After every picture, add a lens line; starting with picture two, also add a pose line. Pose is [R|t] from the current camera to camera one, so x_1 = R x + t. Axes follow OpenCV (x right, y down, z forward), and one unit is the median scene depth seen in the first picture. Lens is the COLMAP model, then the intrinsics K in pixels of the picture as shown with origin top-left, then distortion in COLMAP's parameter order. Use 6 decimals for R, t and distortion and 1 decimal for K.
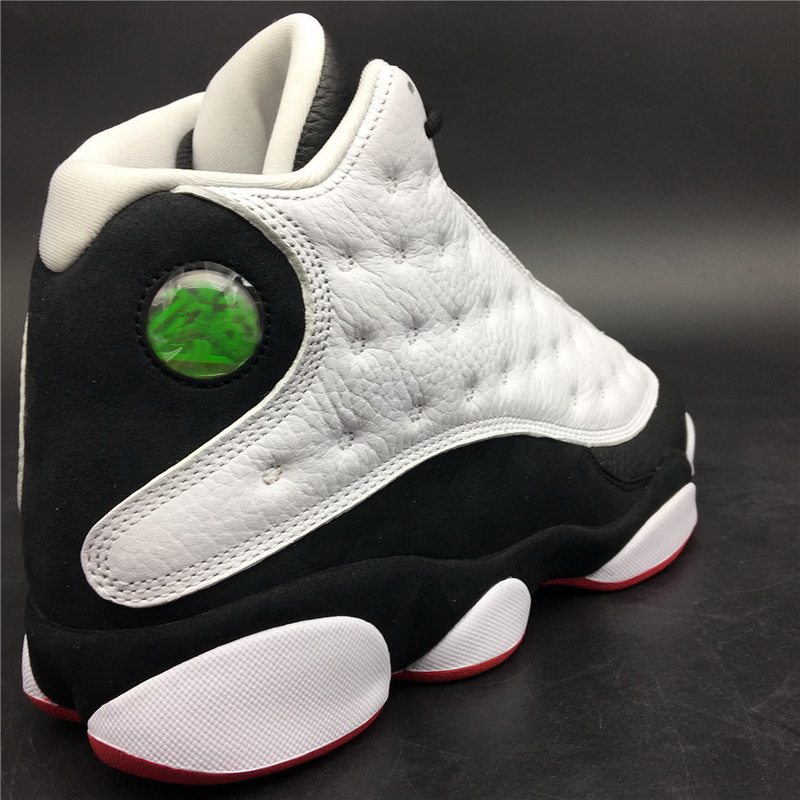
lens RADIAL K [[926.3, 0, 400.0], [0, 926.3, 400.0], [0, 0, 1]] dist [0.122963, -0.375254]
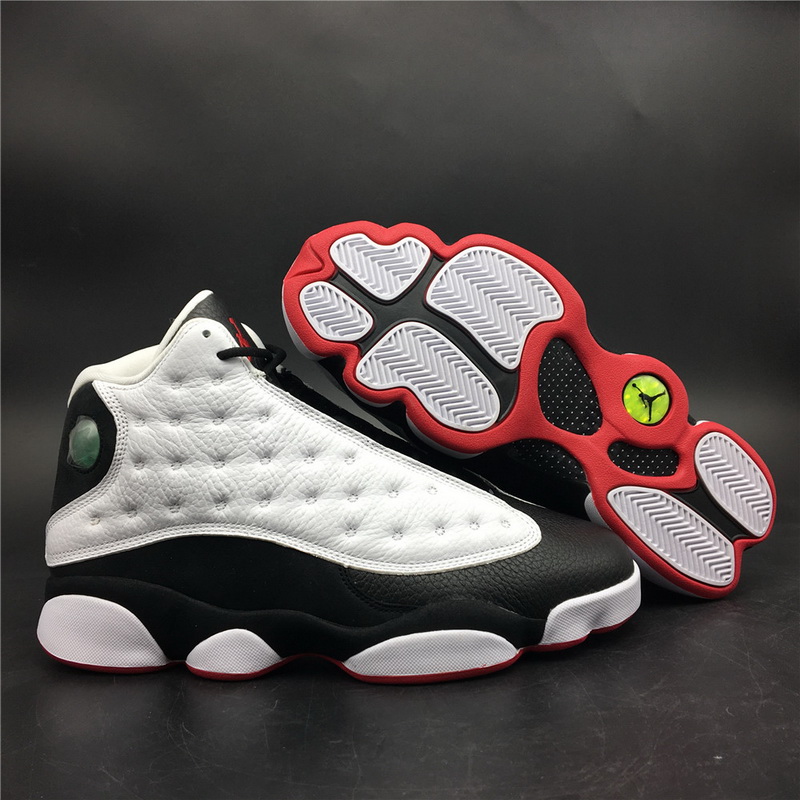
lens RADIAL K [[922.0, 0, 400.0], [0, 922.0, 400.0], [0, 0, 1]] dist [0.119028, -0.017918]
pose [[0.608489, 0.099140, -0.787345, 1.835876], [-0.180724, 0.983406, -0.015843, -0.265044], [0.772710, 0.151932, 0.616309, 0.206725]]
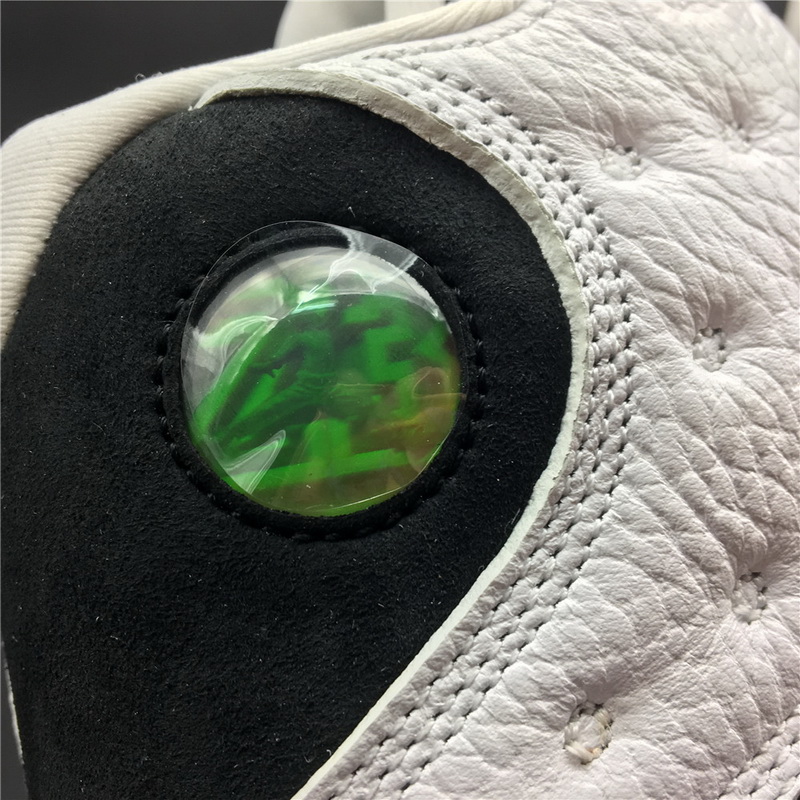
lens RADIAL K [[926.3, 0, 400.0], [0, 926.3, 400.0], [0, 0, 1]] dist [0.122963, -0.375254]
pose [[0.941614, -0.270148, -0.200953, -0.097234], [0.222477, 0.947203, -0.230891, 0.024851], [0.252718, 0.172703, 0.952002, 0.606033]]
